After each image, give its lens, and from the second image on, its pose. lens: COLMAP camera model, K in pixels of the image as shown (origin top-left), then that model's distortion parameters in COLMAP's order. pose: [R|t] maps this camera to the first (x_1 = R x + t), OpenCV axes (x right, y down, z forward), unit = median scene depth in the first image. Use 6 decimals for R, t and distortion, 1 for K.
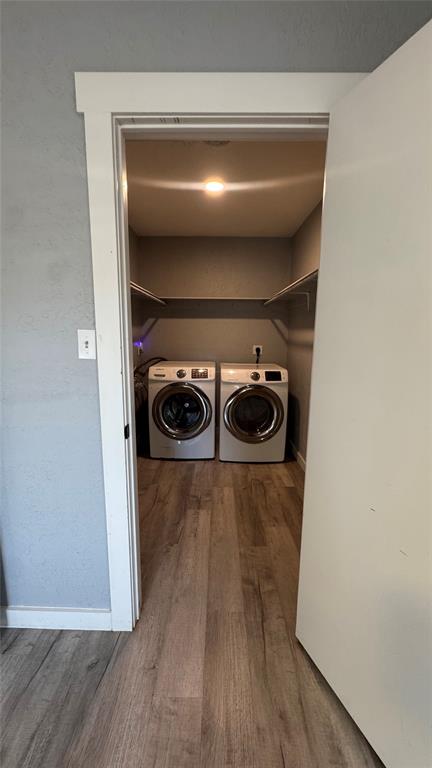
lens RADIAL K [[307.1, 0, 216.8], [0, 307.1, 385.4], [0, 0, 1]] dist [-0.008209, 0.000270]
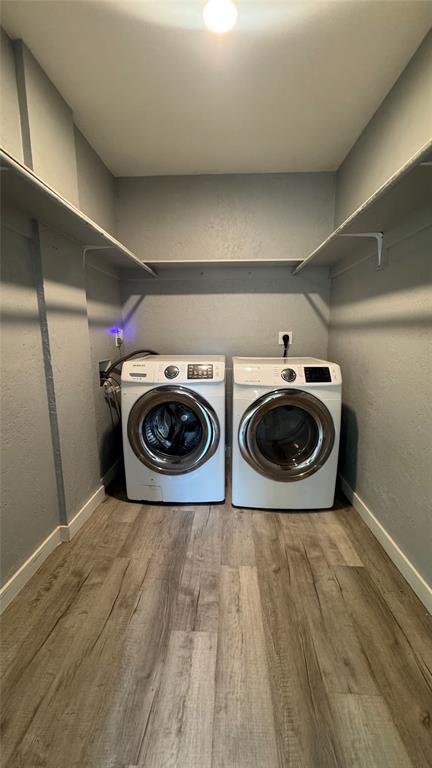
lens RADIAL K [[307.1, 0, 209.0], [0, 307.1, 384.7], [0, 0, 1]] dist [-0.008209, 0.000270]
pose [[0.998098, -0.005665, -0.061386, 0.001332], [0.005375, 0.999974, -0.004883, -0.007976], [0.061412, 0.004544, 0.998102, 0.364431]]
